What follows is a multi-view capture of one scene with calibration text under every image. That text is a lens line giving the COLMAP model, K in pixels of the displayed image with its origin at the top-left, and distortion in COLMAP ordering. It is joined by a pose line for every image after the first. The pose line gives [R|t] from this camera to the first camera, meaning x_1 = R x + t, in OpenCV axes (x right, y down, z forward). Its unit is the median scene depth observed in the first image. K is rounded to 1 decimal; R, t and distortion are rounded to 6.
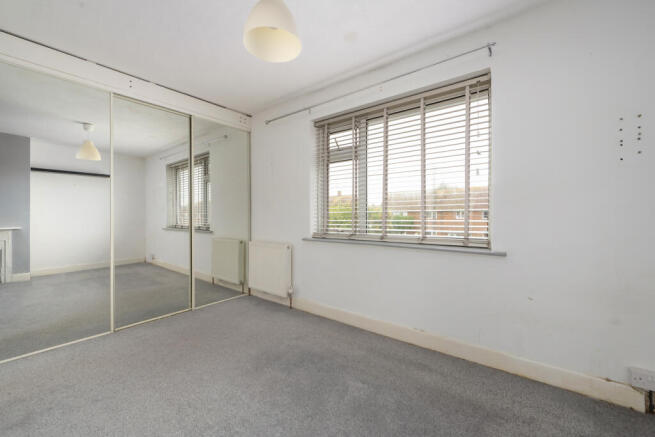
lens RADIAL K [[264.2, 0, 327.3], [0, 264.2, 214.6], [0, 0, 1]] dist [0.000334, 0.000030]
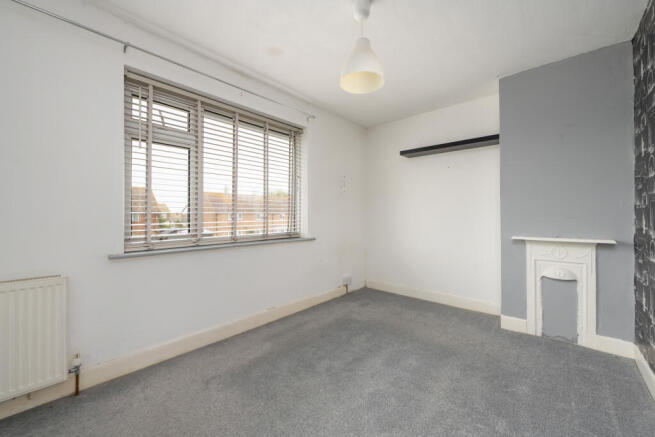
lens RADIAL K [[264.2, 0, 327.3], [0, 264.2, 214.6], [0, 0, 1]] dist [0.000334, 0.000030]
pose [[0.064168, 0.012499, 0.997861, -0.761306], [0.003154, 0.999914, -0.012728, 0.008818], [-0.997934, 0.003964, 0.064123, 0.567900]]
